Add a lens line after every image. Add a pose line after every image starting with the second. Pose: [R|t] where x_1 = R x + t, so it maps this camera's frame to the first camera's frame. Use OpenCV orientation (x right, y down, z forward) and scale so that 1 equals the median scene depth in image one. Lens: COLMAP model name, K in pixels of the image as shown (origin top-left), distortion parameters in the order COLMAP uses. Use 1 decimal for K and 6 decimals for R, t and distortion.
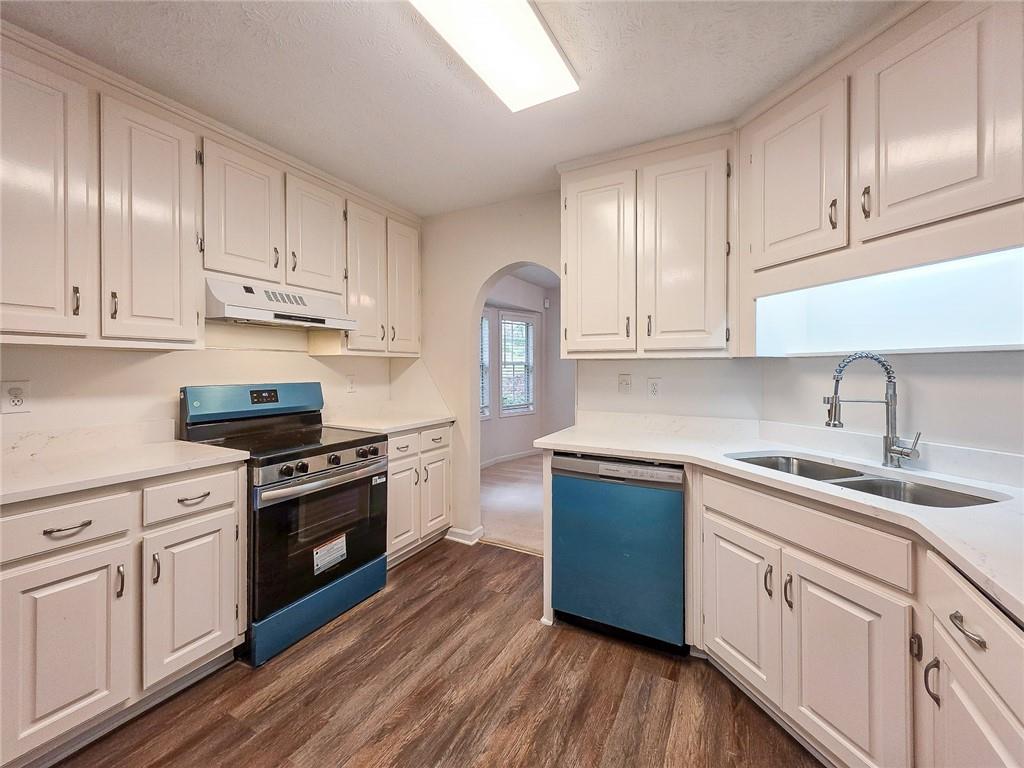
lens RADIAL K [[408.1, 0, 511.8], [0, 408.1, 370.0], [0, 0, 1]] dist [0.000912, 0.000026]
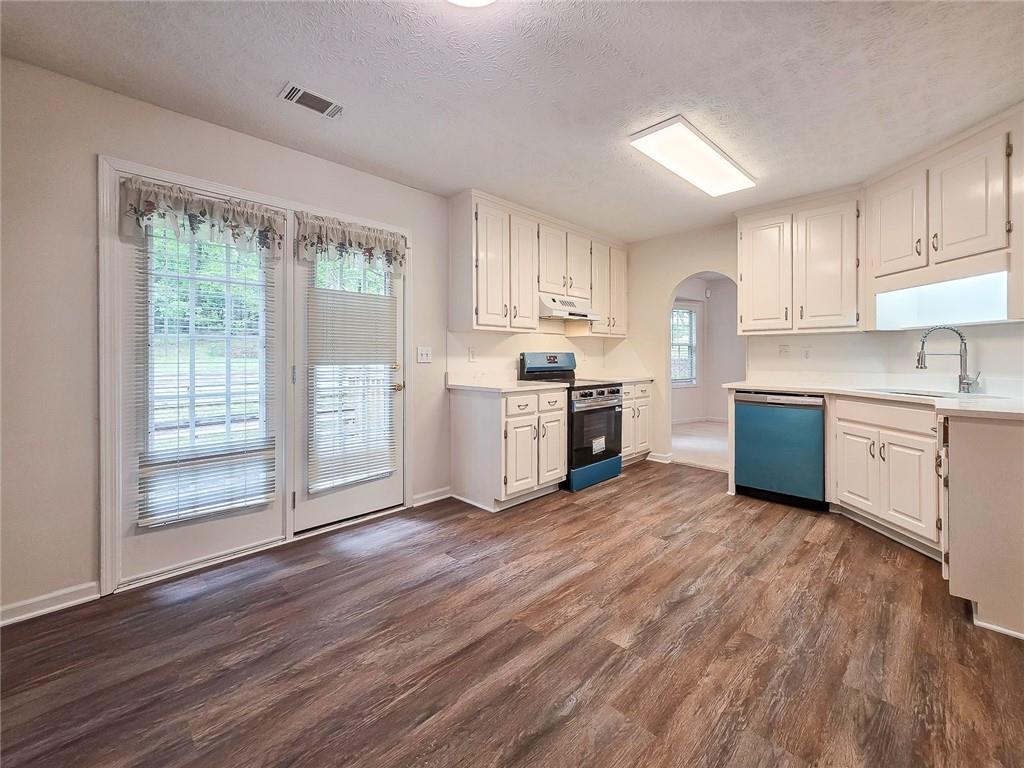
lens RADIAL K [[421.7, 0, 522.2], [0, 421.7, 358.4], [0, 0, 1]] dist [0.001088, -0.000028]
pose [[0.960205, -0.001563, -0.279293, -0.263992], [0.001080, 0.999998, -0.001883, 0.075737], [0.279295, 0.001507, 0.960204, -0.934054]]
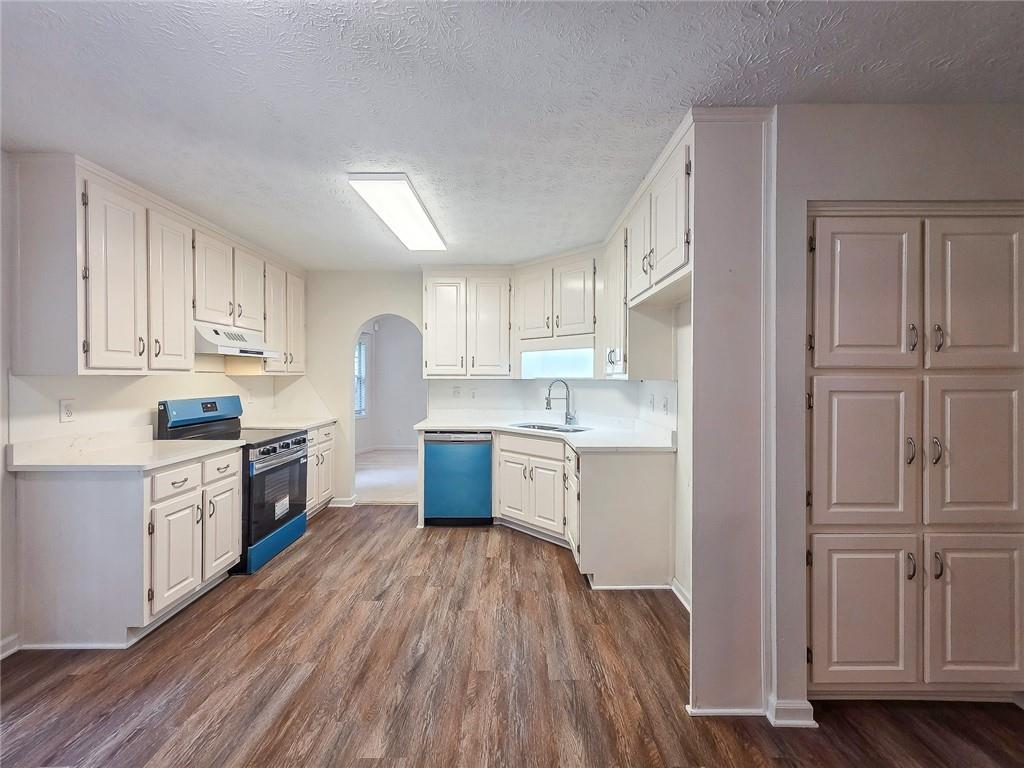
lens RADIAL K [[417.8, 0, 511.2], [0, 417.8, 378.6], [0, 0, 1]] dist [0.002285, 0.000264]
pose [[0.877384, -0.001871, 0.479785, -0.468363], [-0.000376, 0.999989, 0.004588, -0.043059], [-0.479788, -0.004206, 0.877374, -0.840675]]
